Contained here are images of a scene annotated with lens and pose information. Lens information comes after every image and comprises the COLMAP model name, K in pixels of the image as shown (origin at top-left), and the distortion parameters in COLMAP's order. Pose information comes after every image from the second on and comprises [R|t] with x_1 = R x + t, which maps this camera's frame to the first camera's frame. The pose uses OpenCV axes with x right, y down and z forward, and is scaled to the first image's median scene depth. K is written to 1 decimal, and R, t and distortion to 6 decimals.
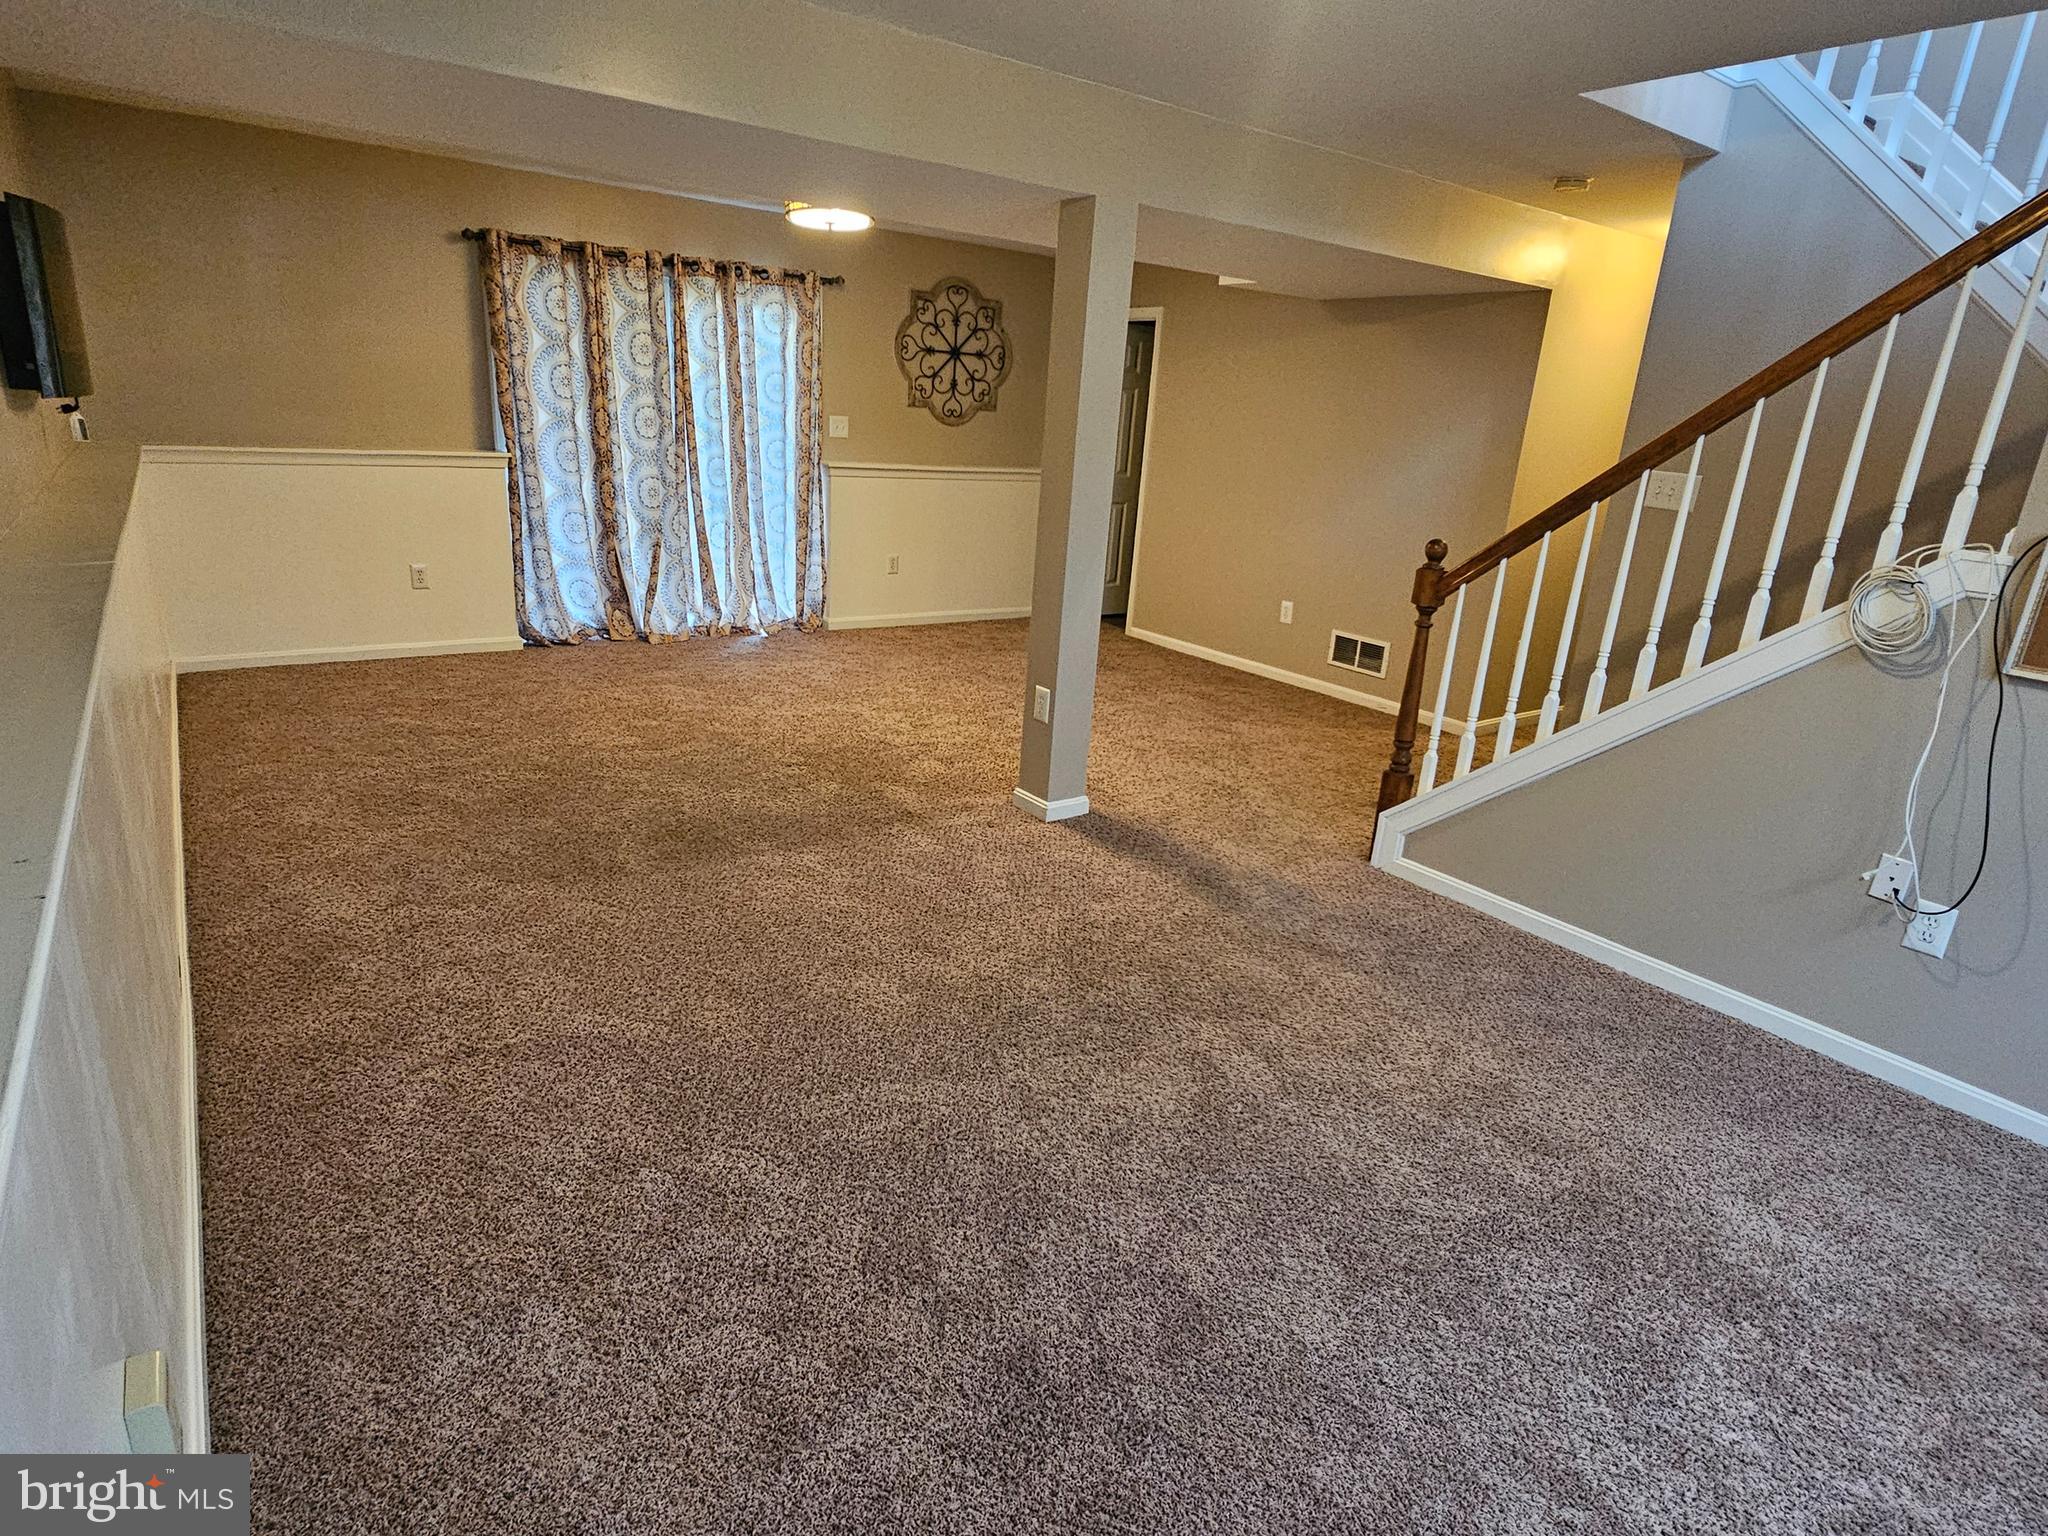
lens RADIAL K [[1128.2, 0, 1006.6], [0, 1128.2, 769.4], [0, 0, 1]] dist [-0.001802, -0.000183]
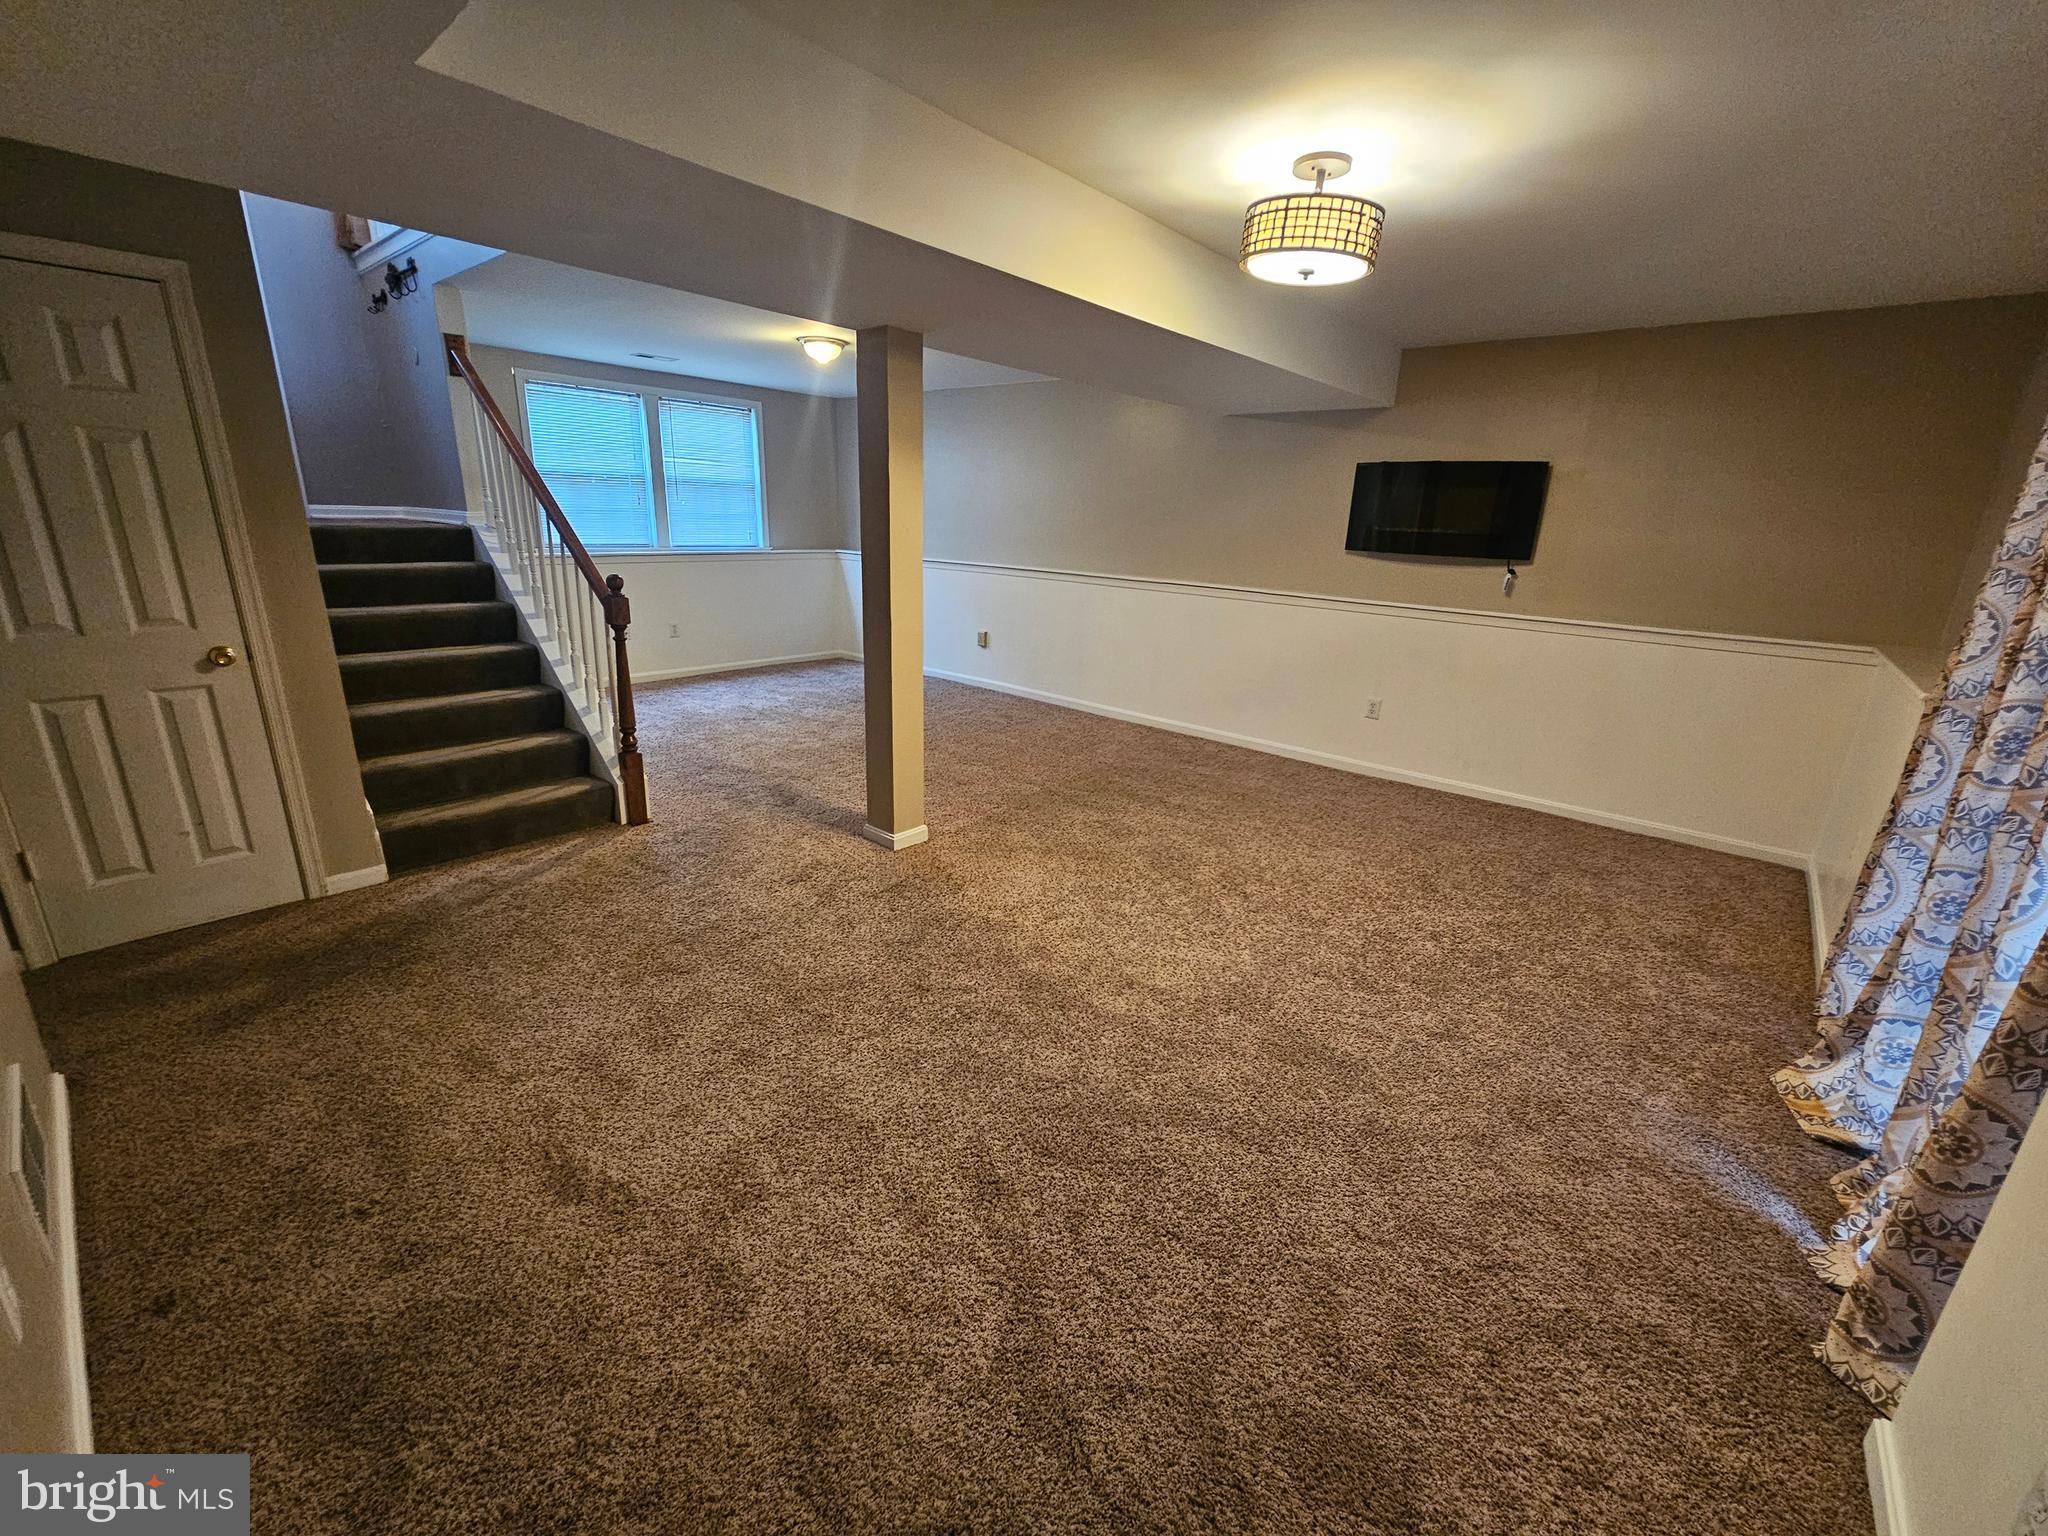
lens RADIAL K [[834.3, 0, 1024.0], [0, 834.3, 768.0], [0, 0, 1]] dist [-0.000273, 0.000243]
pose [[-0.963891, -0.020984, -0.265470, 0.089895], [-0.168886, 0.818936, 0.548472, -0.332829], [0.205894, 0.573501, -0.792909, 1.040724]]
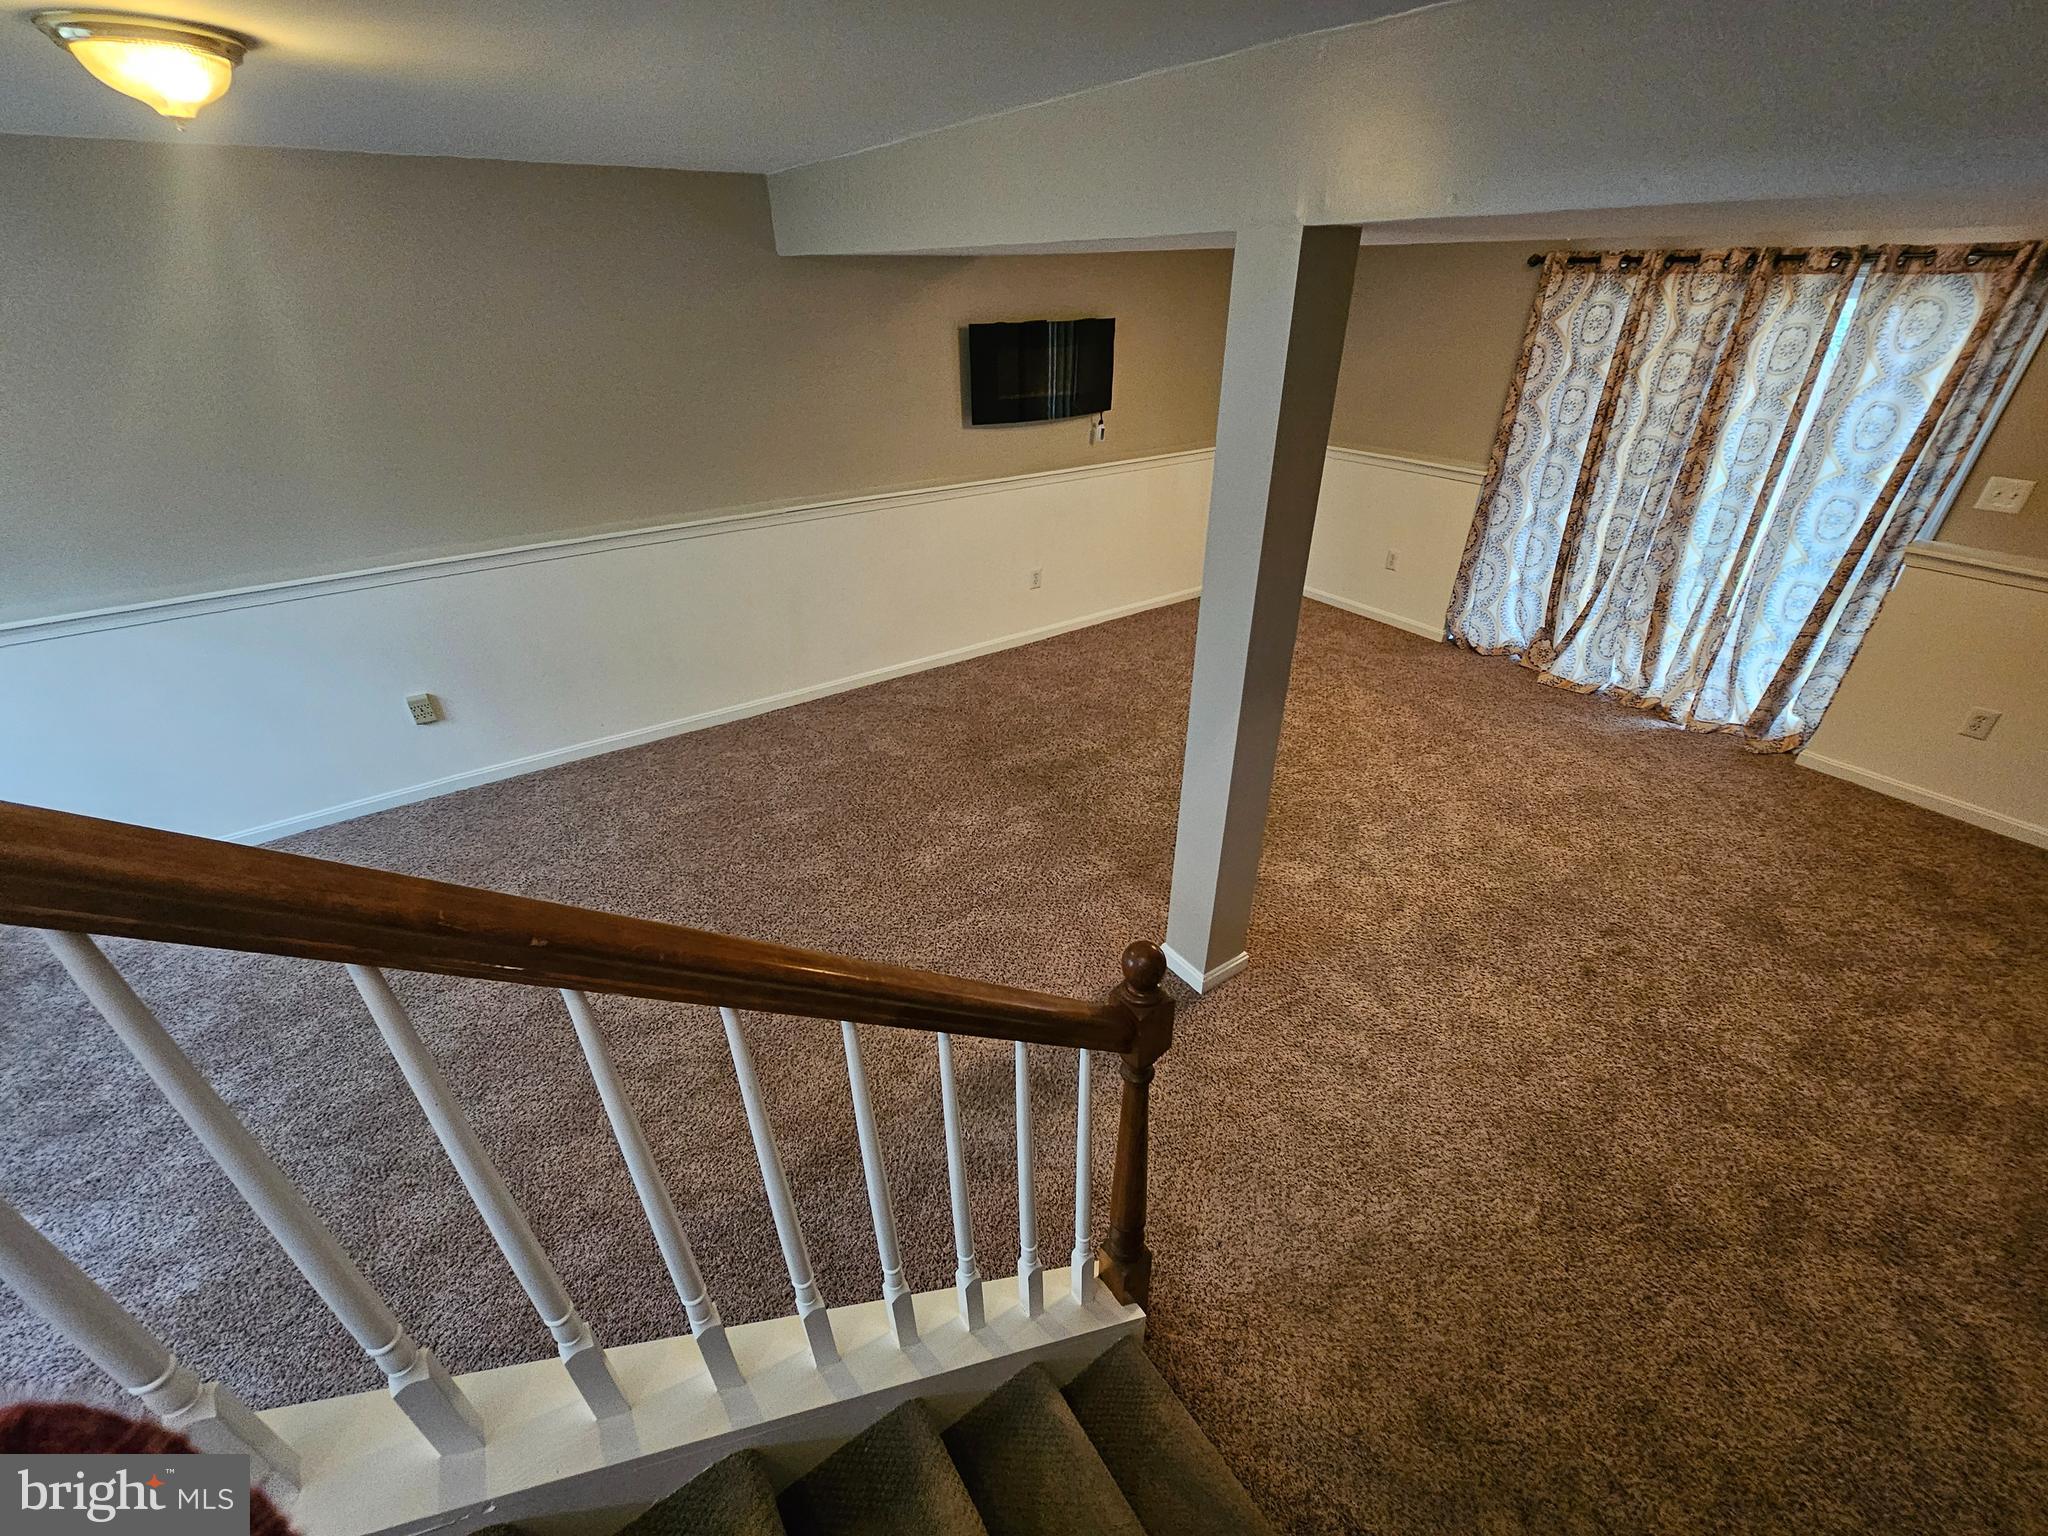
lens RADIAL K [[833.4, 0, 1029.2], [0, 833.4, 765.7], [0, 0, 1]] dist [-0.000956, -0.000078]
pose [[-0.009312, 0.452824, -0.891551, 0.343319], [-0.303050, 0.848381, 0.434063, -0.210674], [0.952929, 0.274226, 0.129328, 0.454305]]
